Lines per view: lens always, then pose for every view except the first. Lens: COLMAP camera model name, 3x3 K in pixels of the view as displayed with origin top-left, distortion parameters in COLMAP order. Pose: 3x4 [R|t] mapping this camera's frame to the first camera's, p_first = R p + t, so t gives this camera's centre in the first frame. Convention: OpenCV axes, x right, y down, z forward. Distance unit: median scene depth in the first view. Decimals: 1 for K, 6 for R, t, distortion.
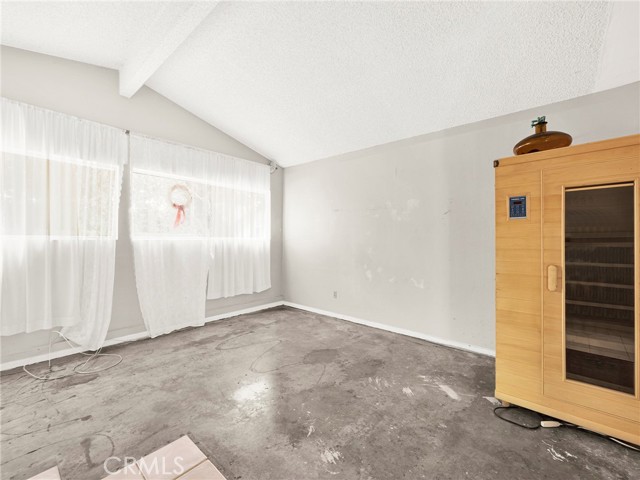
lens RADIAL K [[264.7, 0, 319.1], [0, 264.7, 241.6], [0, 0, 1]] dist [0.000843, -0.000058]
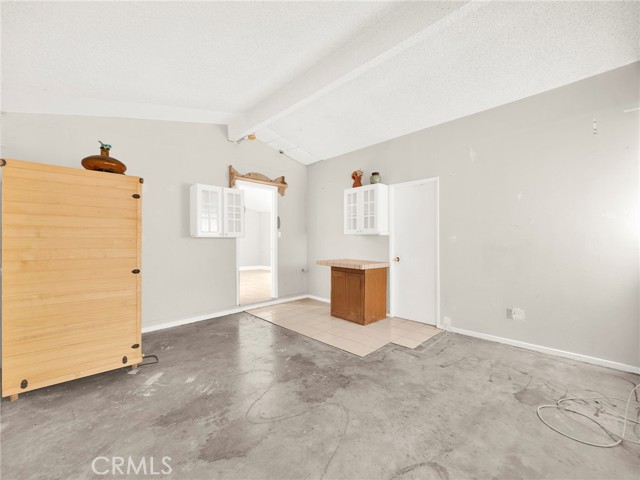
lens RADIAL K [[264.7, 0, 320.2], [0, 264.7, 239.4], [0, 0, 1]] dist [0.000843, -0.000058]
pose [[-0.996397, -0.002123, 0.084782, -0.276196], [-0.002185, 0.999997, -0.000635, -0.009146], [-0.084780, -0.000818, -0.996399, 1.976551]]
